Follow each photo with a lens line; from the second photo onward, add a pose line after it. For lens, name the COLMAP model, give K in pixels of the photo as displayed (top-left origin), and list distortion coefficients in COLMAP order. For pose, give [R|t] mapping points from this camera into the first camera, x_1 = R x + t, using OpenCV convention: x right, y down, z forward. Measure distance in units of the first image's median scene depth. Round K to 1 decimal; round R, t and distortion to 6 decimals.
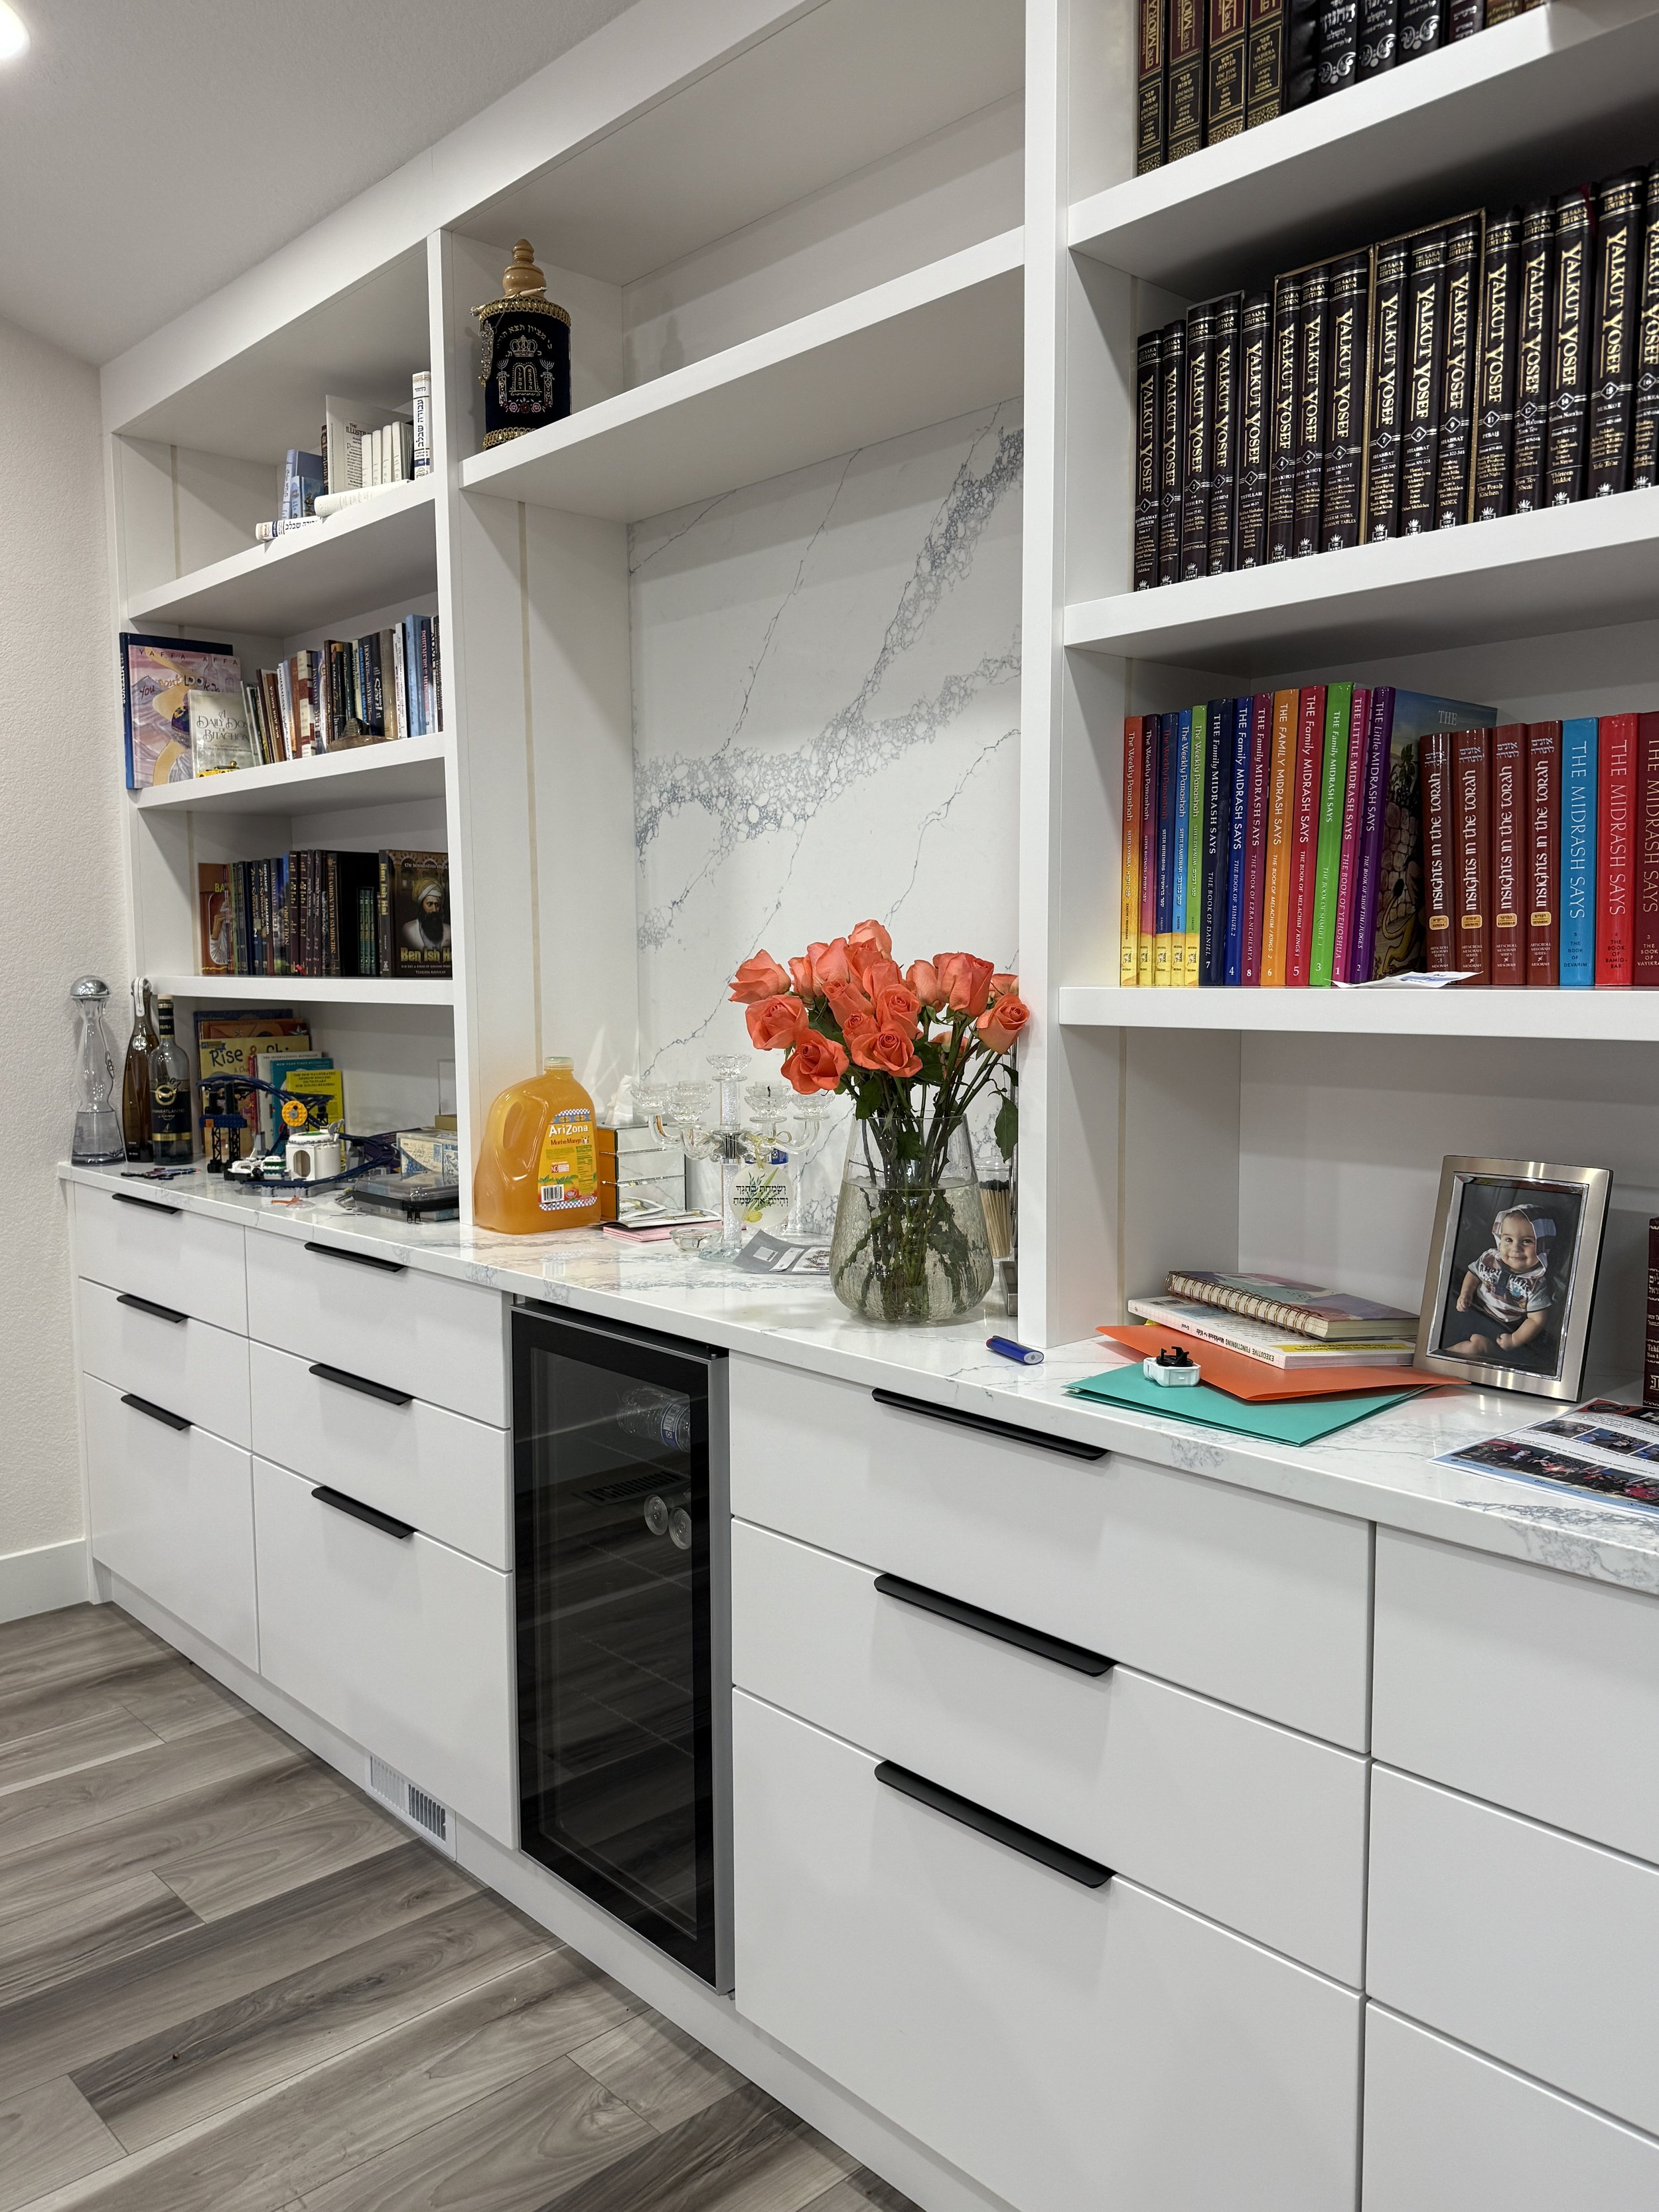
lens RADIAL K [[1589.5, 0, 829.5], [0, 1589.5, 1106.0], [0, 0, 1]] dist [0.123648, -0.188520]
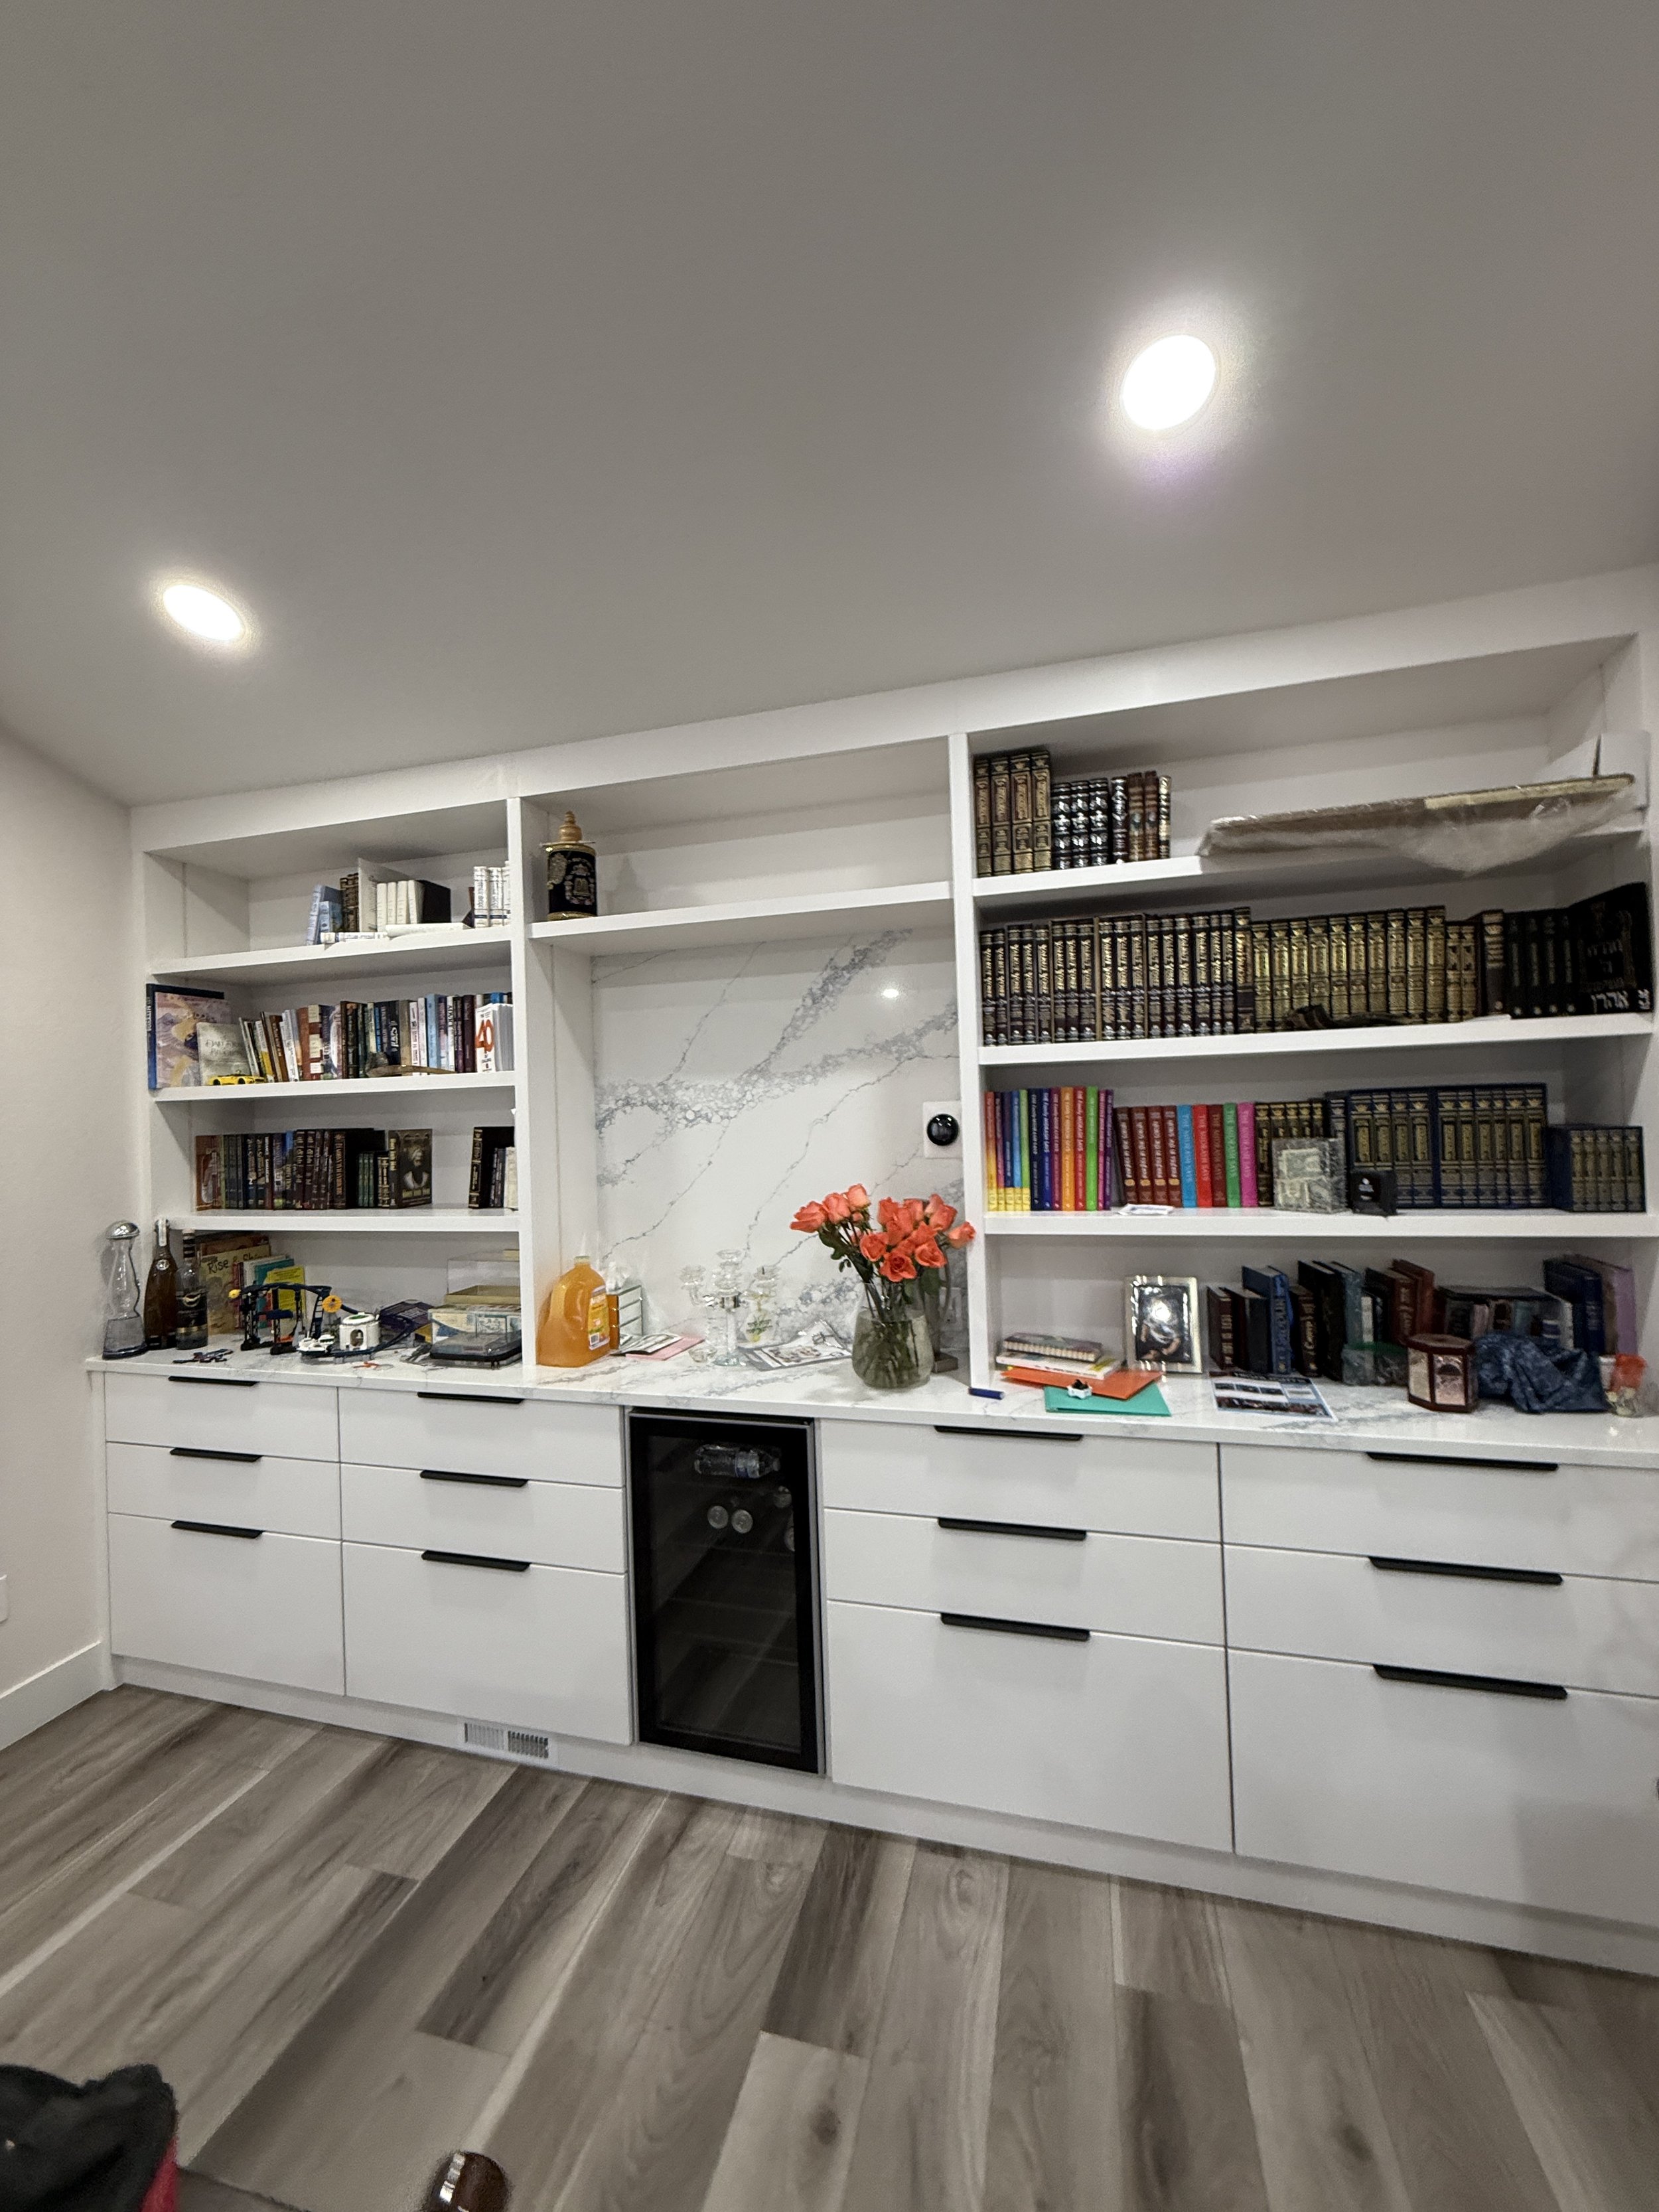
lens RADIAL K [[855.9, 0, 829.5], [0, 855.9, 1106.0], [0, 0, 1]] dist [-0.001813, -0.000006]
pose [[0.865371, -0.018646, 0.500785, -0.416627], [0.076285, 0.992563, -0.094865, -0.087988], [-0.495292, 0.120296, 0.860357, 0.059117]]
